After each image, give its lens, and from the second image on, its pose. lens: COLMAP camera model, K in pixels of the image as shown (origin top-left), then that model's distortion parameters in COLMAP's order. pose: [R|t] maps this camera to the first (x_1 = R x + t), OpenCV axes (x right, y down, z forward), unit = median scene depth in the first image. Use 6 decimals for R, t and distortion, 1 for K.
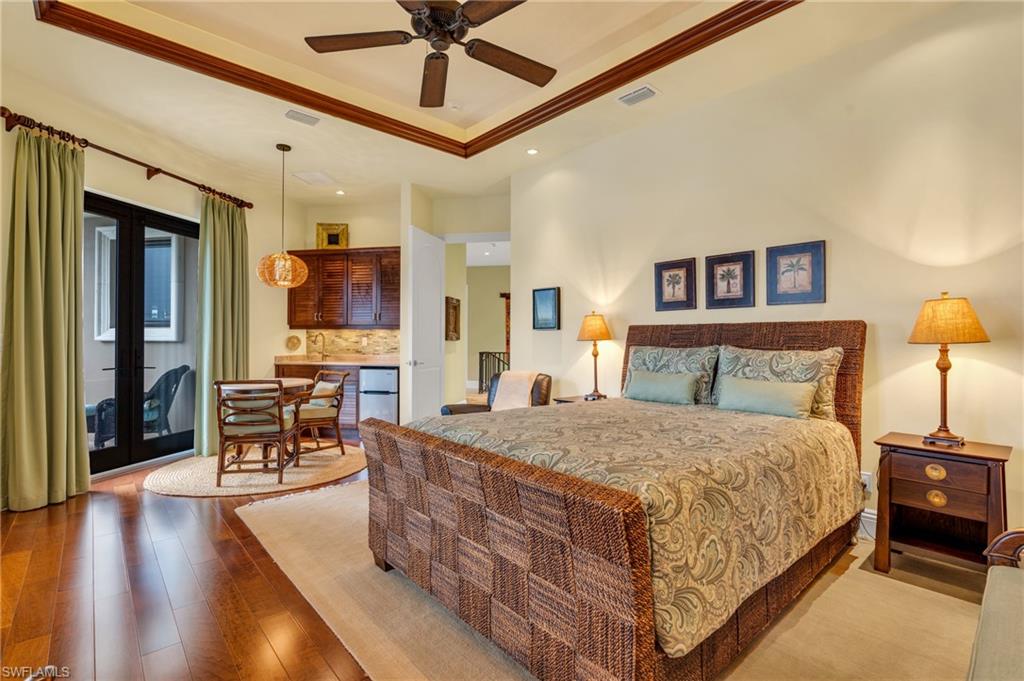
lens RADIAL K [[470.1, 0, 507.3], [0, 470.1, 341.0], [0, 0, 1]] dist [0.014754, 0.000304]
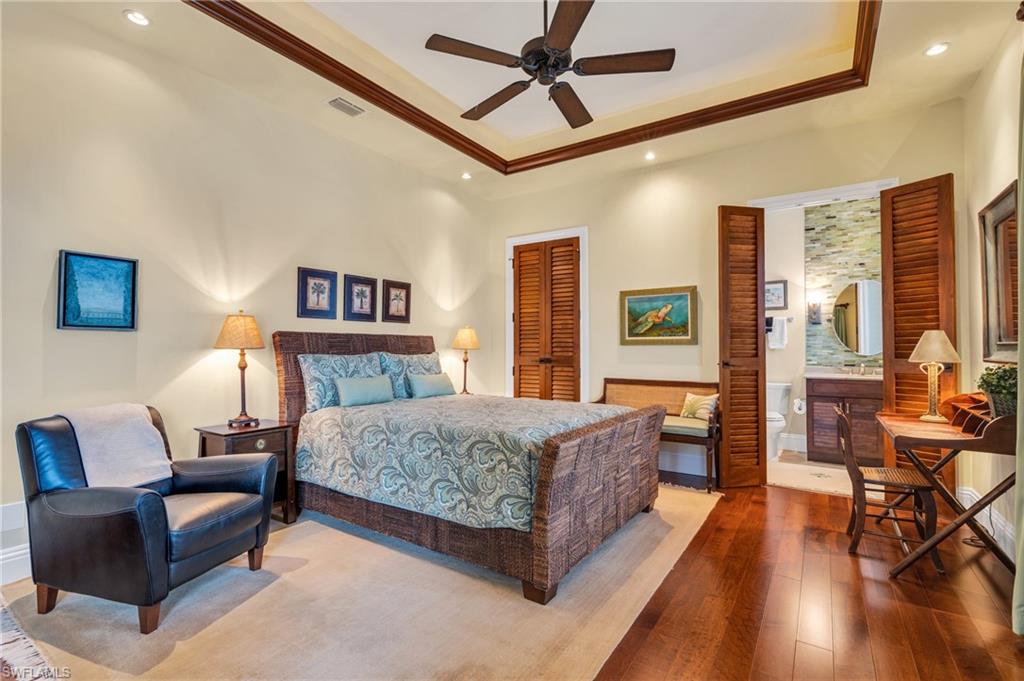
lens RADIAL K [[470.1, 0, 511.5], [0, 470.1, 339.6], [0, 0, 1]] dist [0.014754, 0.000304]
pose [[-0.263328, 0.008946, 0.964665, -0.742213], [0.002467, 0.999960, -0.008600, -0.009777], [-0.964703, 0.000115, -0.263340, 0.869586]]
